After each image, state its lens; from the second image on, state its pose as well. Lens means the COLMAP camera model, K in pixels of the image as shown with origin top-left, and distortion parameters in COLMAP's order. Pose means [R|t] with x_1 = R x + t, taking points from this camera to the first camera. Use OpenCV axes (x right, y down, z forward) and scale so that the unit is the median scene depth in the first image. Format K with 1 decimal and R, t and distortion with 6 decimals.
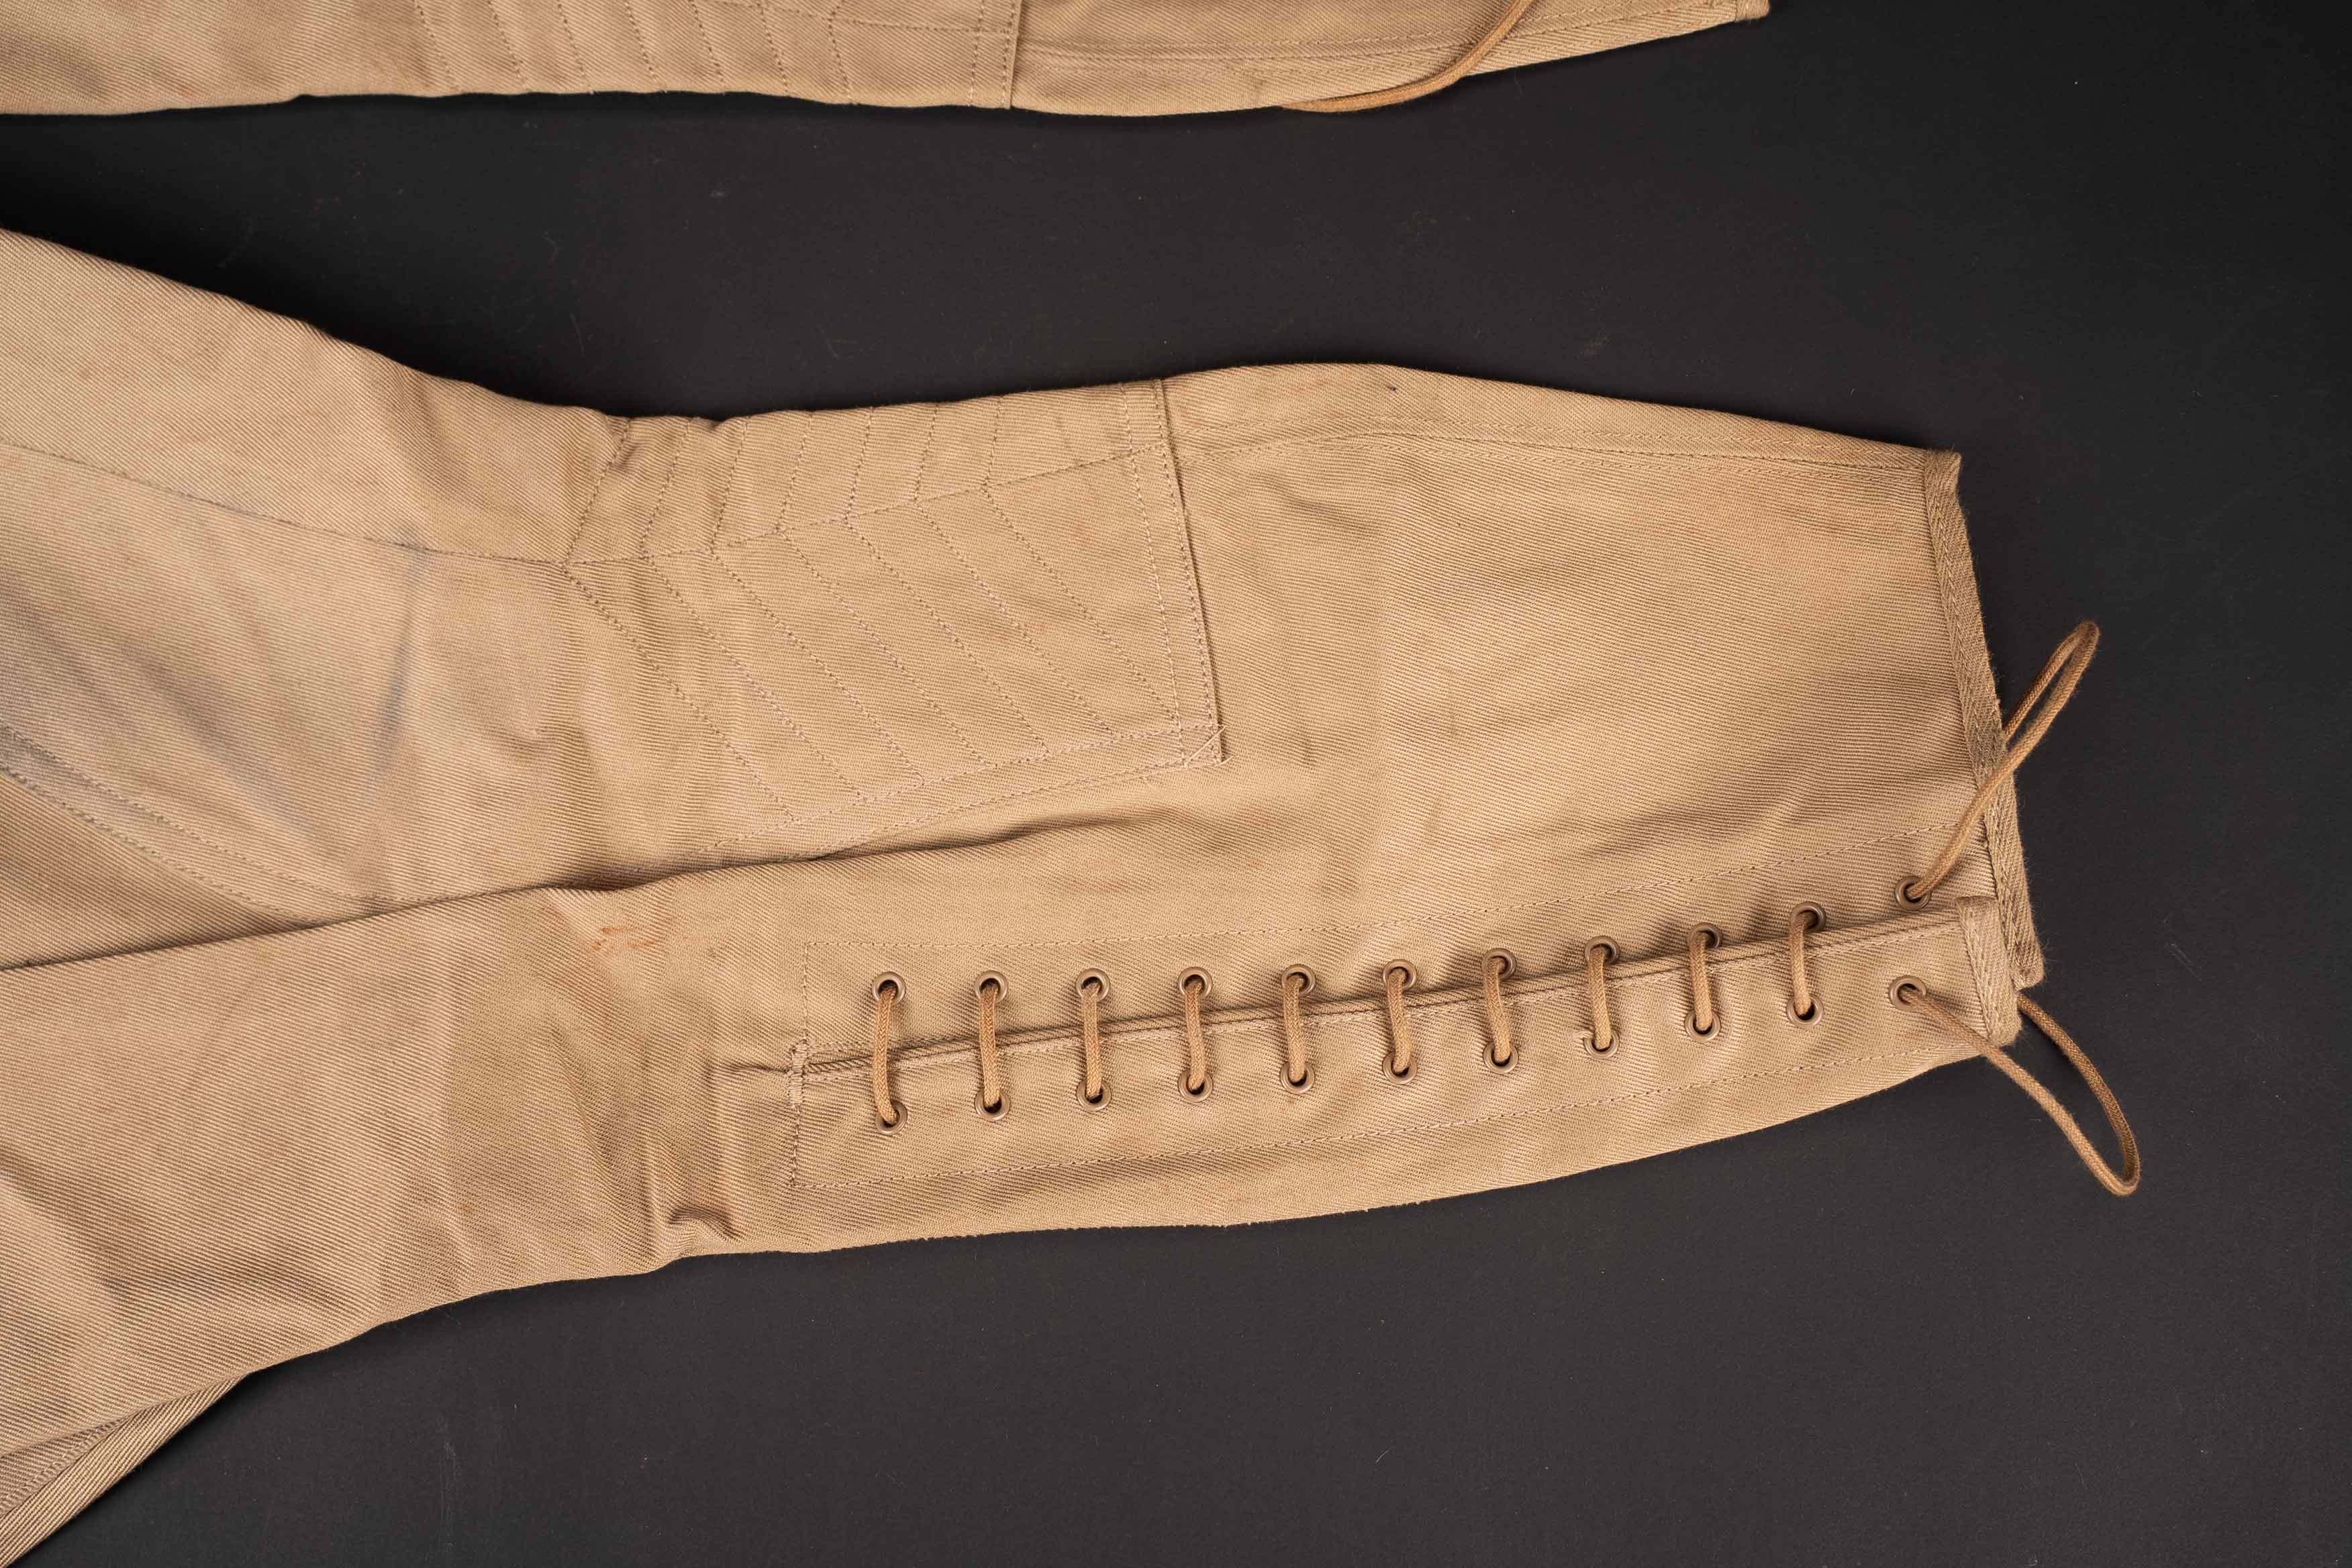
lens RADIAL K [[2574.9, 0, 1175.9], [0, 2574.9, 784.9], [0, 0, 1]] dist [0.020420, 0.000000]
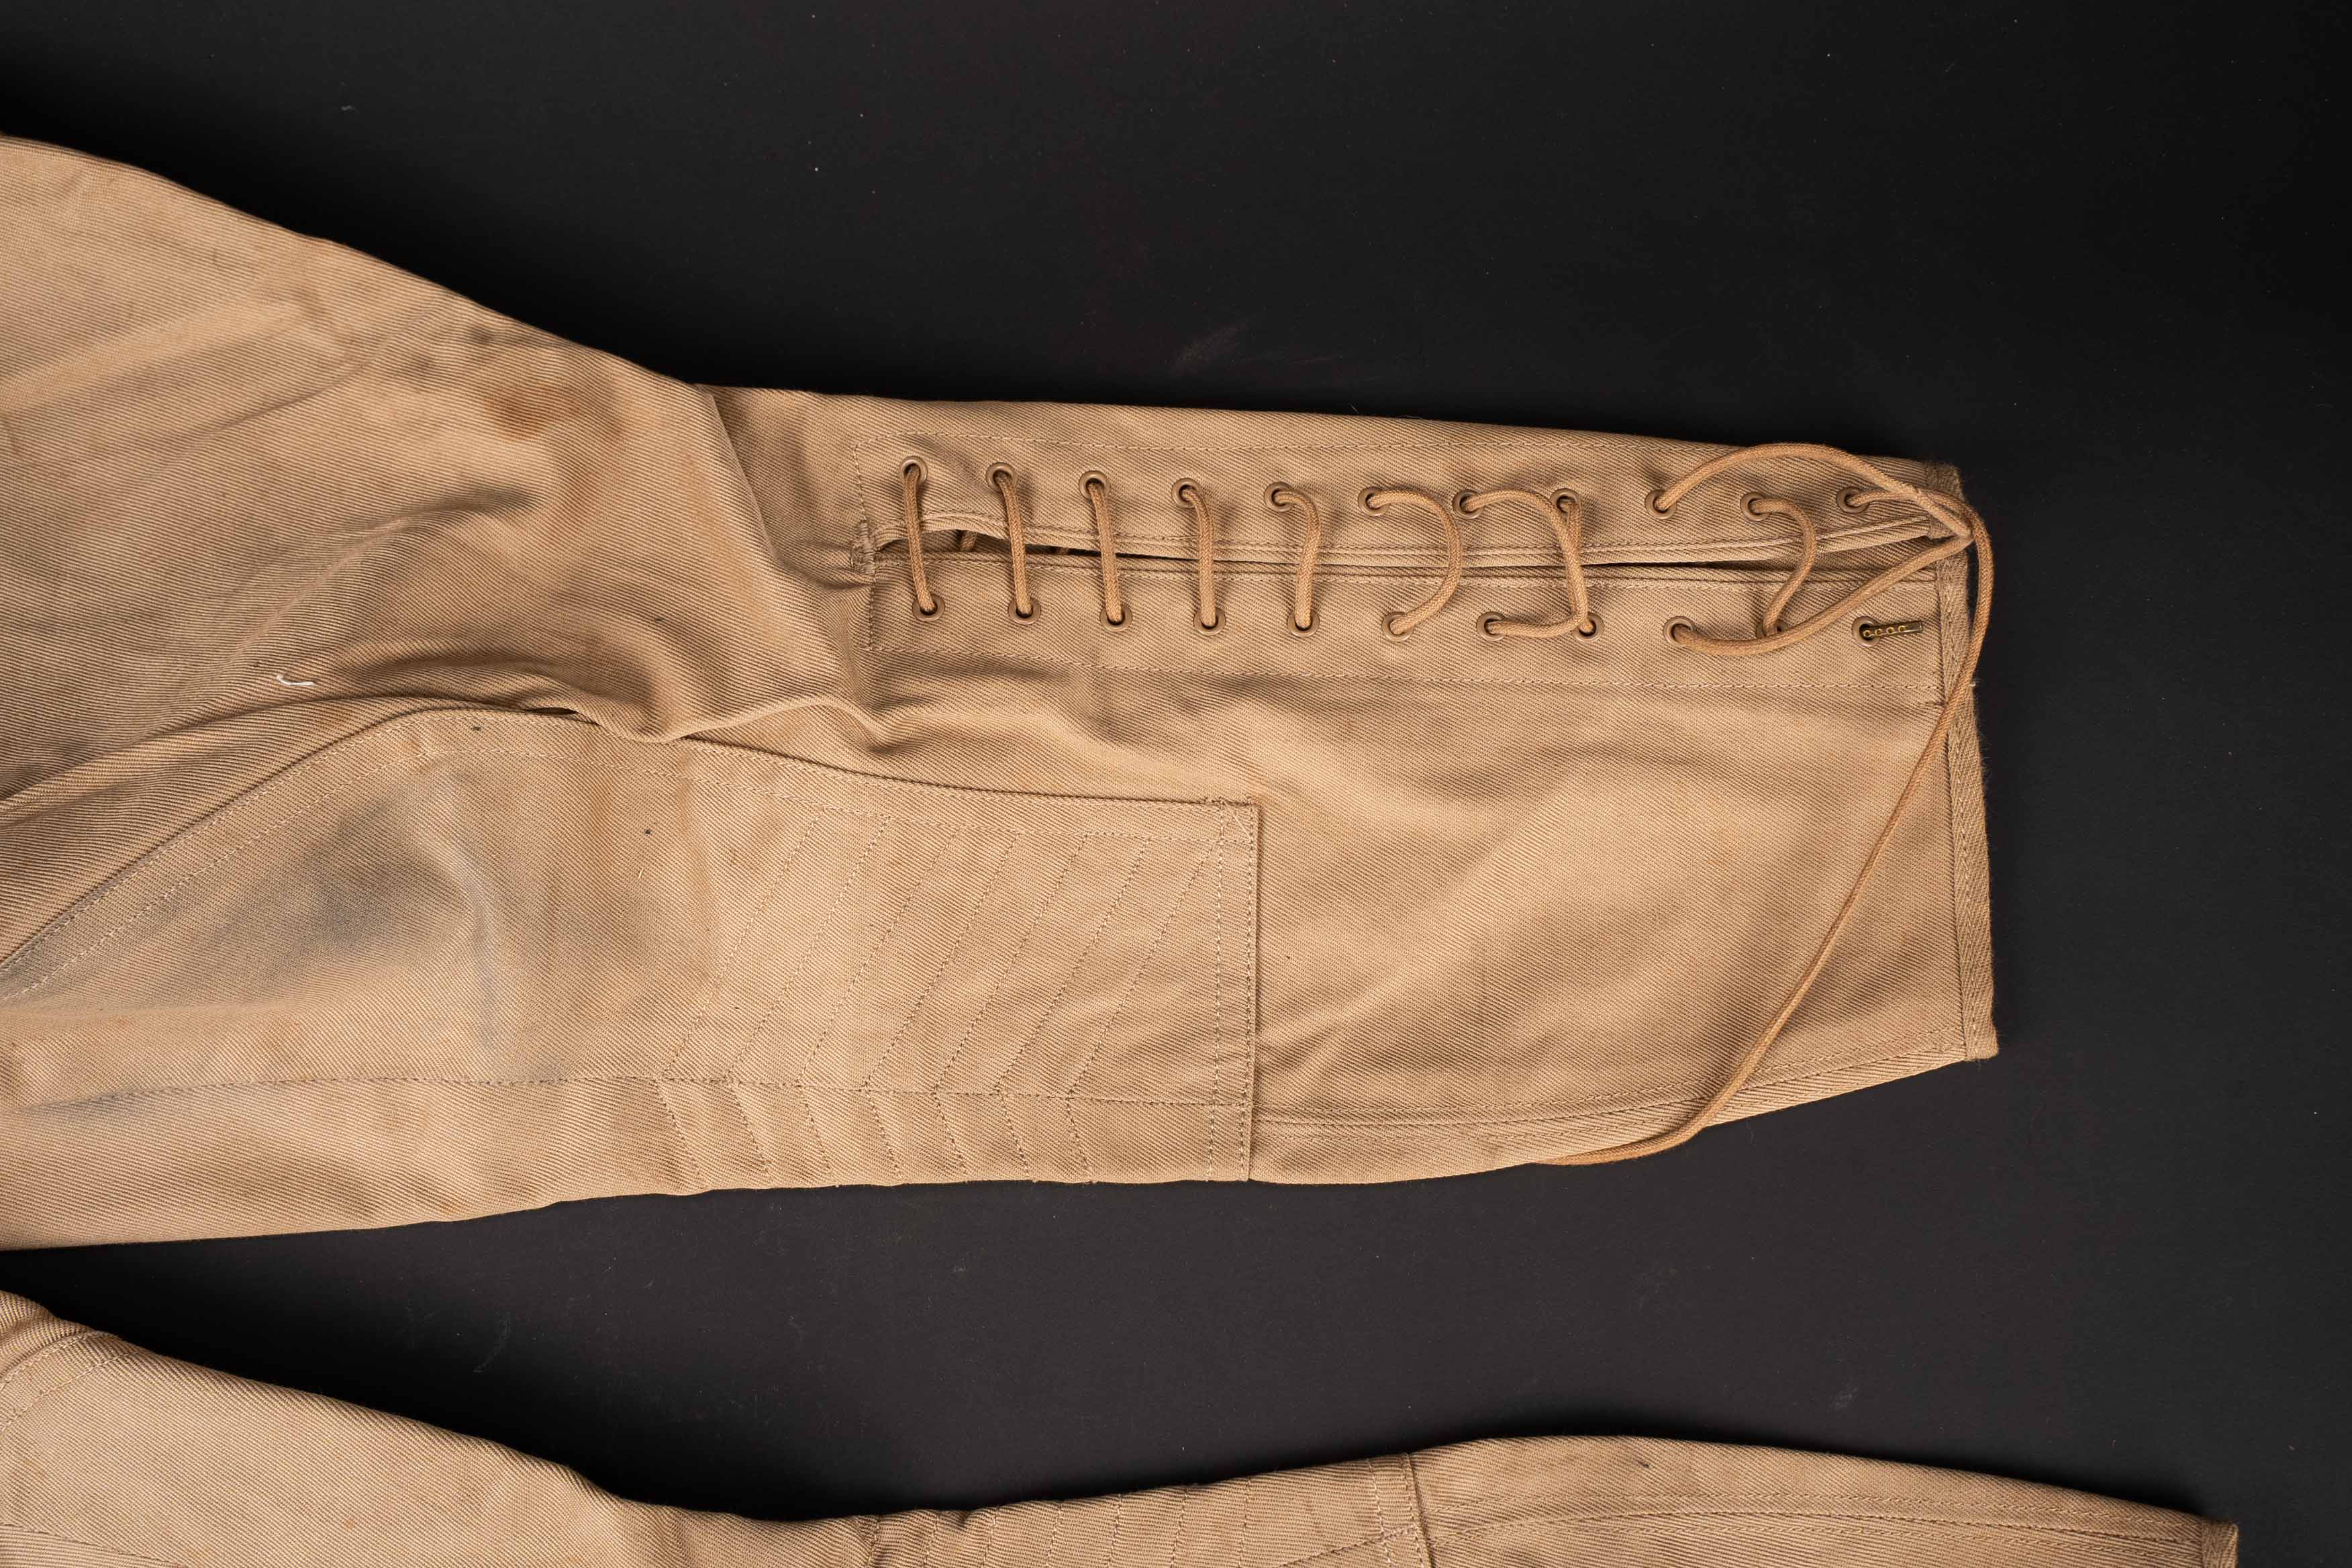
lens RADIAL K [[2574.9, 0, 1176.5], [0, 2574.9, 784.7], [0, 0, 1]] dist [0.020420, 0.000000]
pose [[0.998656, -0.034548, -0.038631, -0.048022], [0.029610, 0.992113, -0.121800, -0.296131], [0.042535, 0.120492, 0.991803, -0.021042]]
